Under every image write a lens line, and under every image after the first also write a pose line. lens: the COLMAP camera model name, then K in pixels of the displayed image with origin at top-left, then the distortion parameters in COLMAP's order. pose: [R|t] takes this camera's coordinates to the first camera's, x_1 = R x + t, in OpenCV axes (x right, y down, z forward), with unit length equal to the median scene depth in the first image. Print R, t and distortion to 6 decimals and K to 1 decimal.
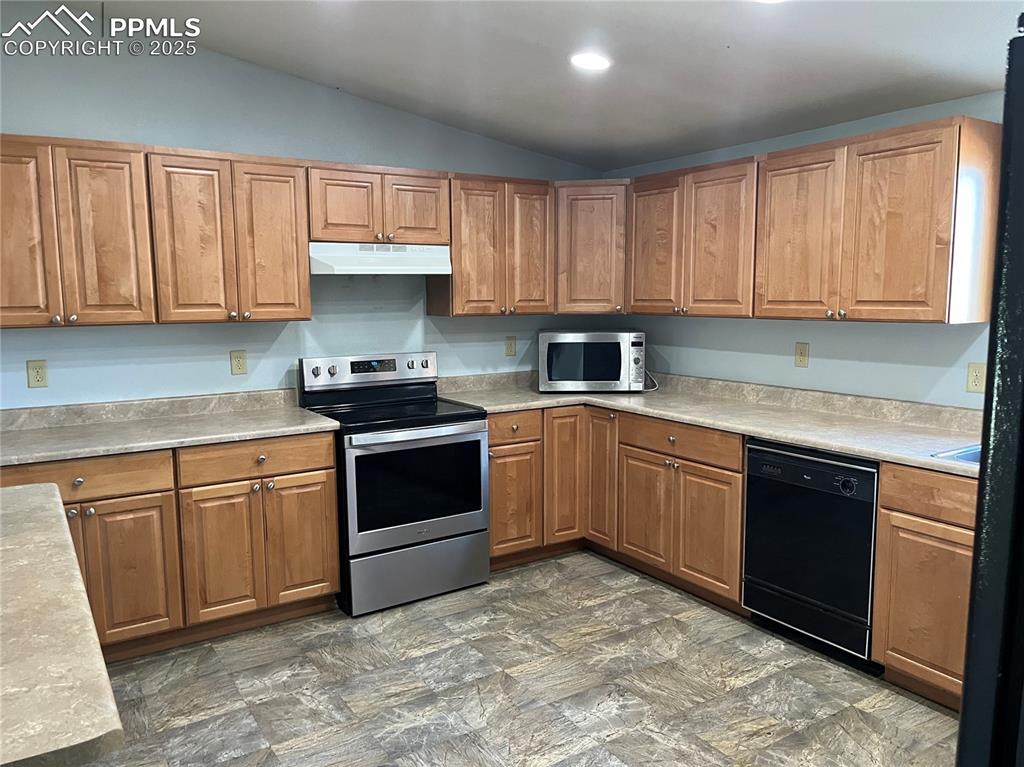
lens RADIAL K [[773.7, 0, 516.8], [0, 773.7, 385.9], [0, 0, 1]] dist [0.046383, -0.023875]
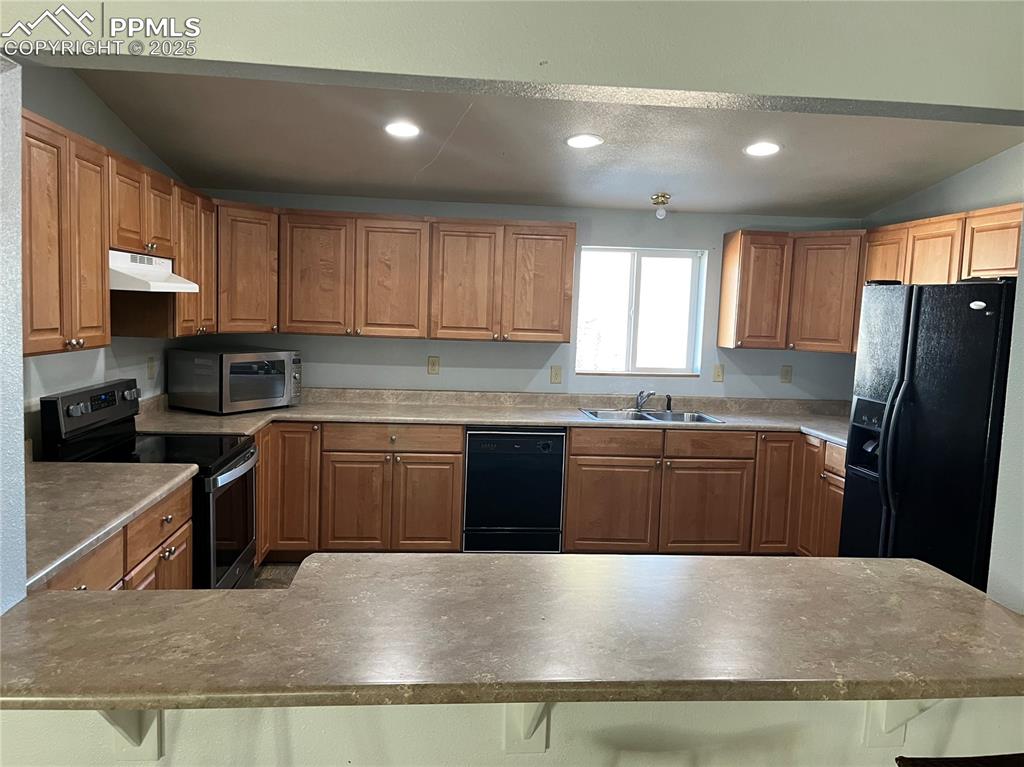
lens RADIAL K [[773.7, 0, 502.1], [0, 773.7, 382.4], [0, 0, 1]] dist [0.046383, -0.023875]
pose [[0.454346, -0.061207, 0.888720, -0.836478], [0.068182, 0.997100, 0.033814, -0.050712], [-0.888212, 0.045232, 0.457202, 0.296212]]
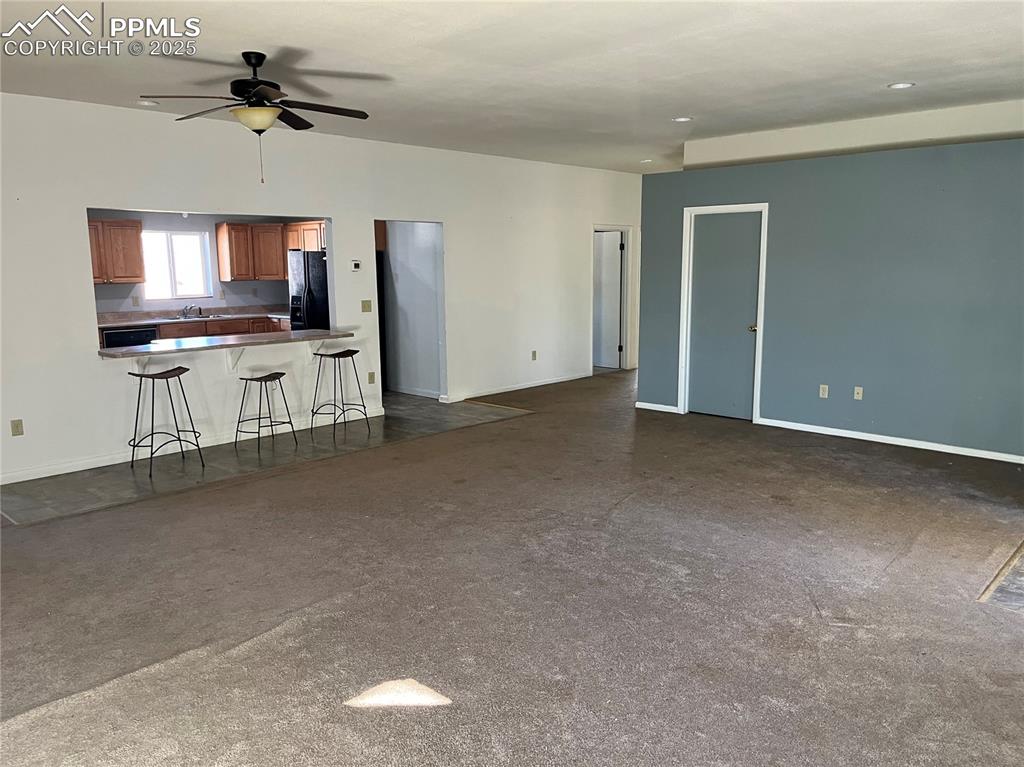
lens RADIAL K [[773.7, 0, 513.5], [0, 773.7, 385.9], [0, 0, 1]] dist [0.046383, -0.023875]
pose [[-0.253311, -0.142544, 0.956825, -2.478051], [0.129347, 0.975212, 0.179527, -0.039370], [-0.958699, 0.169239, -0.228594, 0.283906]]
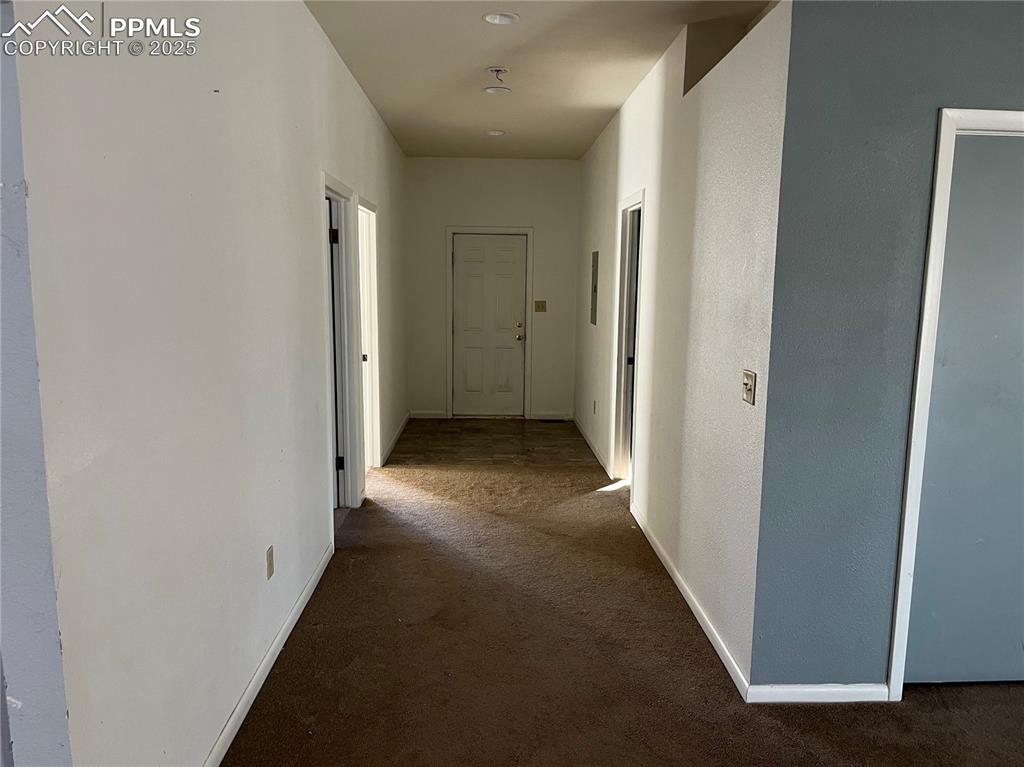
lens RADIAL K [[773.7, 0, 511.1], [0, 773.7, 379.2], [0, 0, 1]] dist [0.046383, -0.023875]
pose [[-0.861193, -0.064929, 0.504114, -0.459450], [0.062920, 0.970560, 0.232495, -0.023192], [-0.504369, 0.231942, -0.831754, 0.095704]]
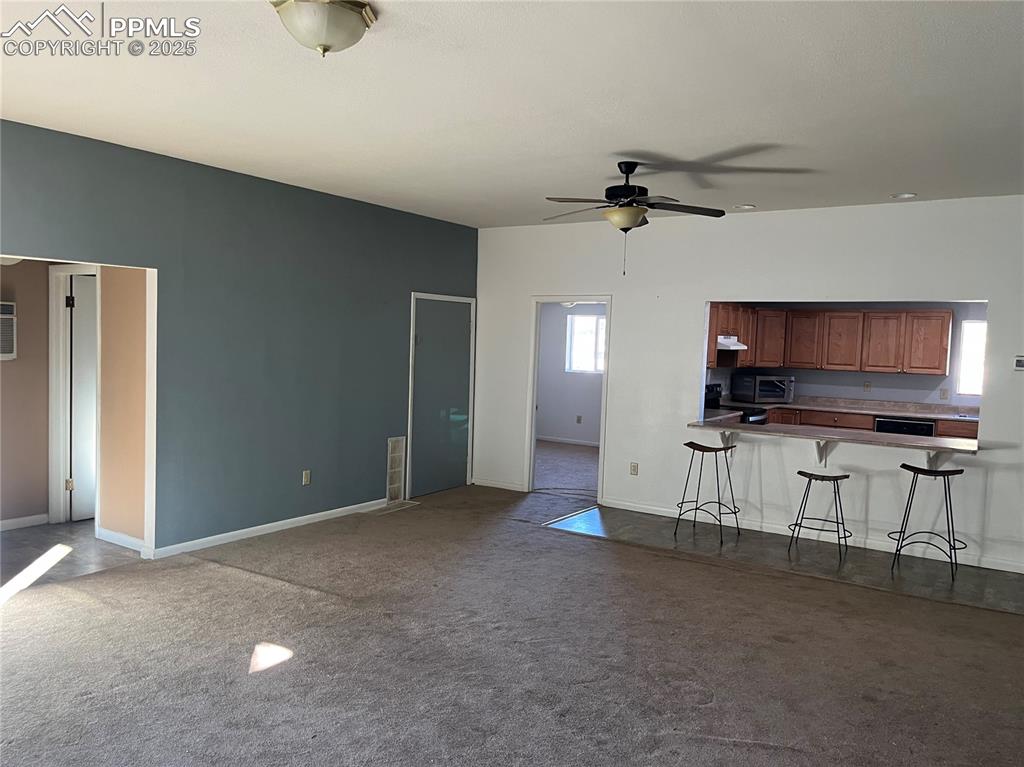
lens RADIAL K [[773.7, 0, 529.1], [0, 773.7, 395.6], [0, 0, 1]] dist [0.046383, -0.023875]
pose [[0.899488, 0.006158, 0.436902, -1.855752], [0.013082, 0.999073, -0.041013, 0.085432], [-0.436750, 0.042606, 0.898574, -0.856784]]
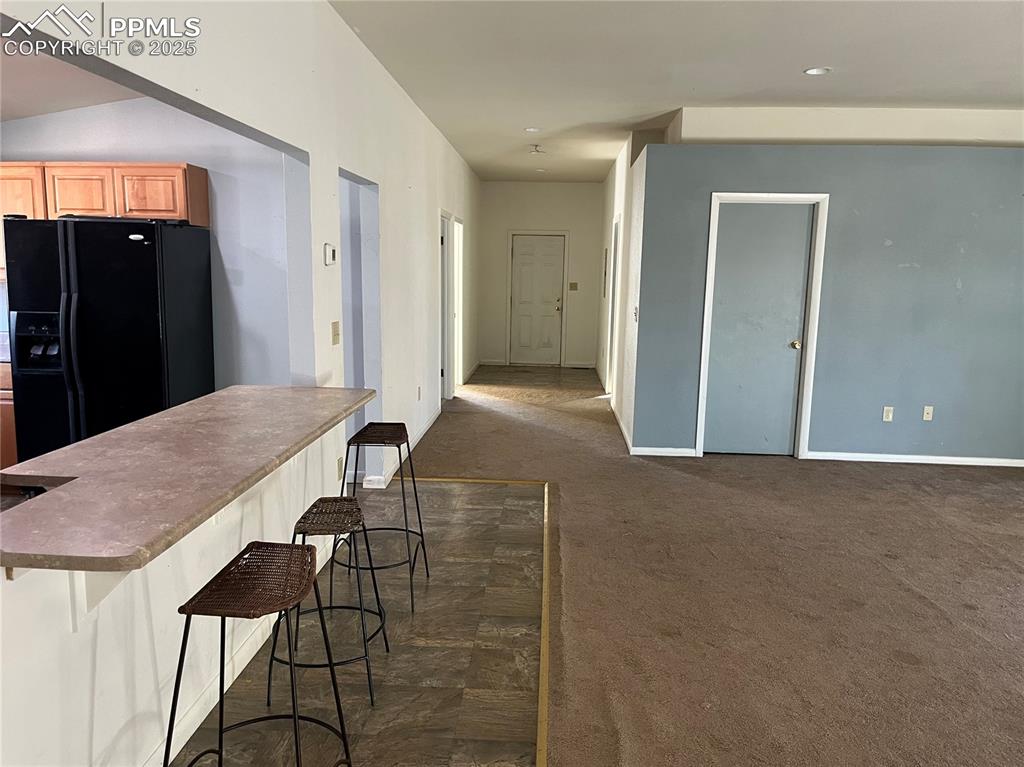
lens RADIAL K [[773.7, 0, 508.2], [0, 773.7, 380.7], [0, 0, 1]] dist [0.046383, -0.023875]
pose [[-0.811111, -0.089158, 0.578057, -1.080078], [0.063840, 0.968914, 0.239020, -0.108873], [-0.581397, 0.230775, -0.780205, 0.909967]]
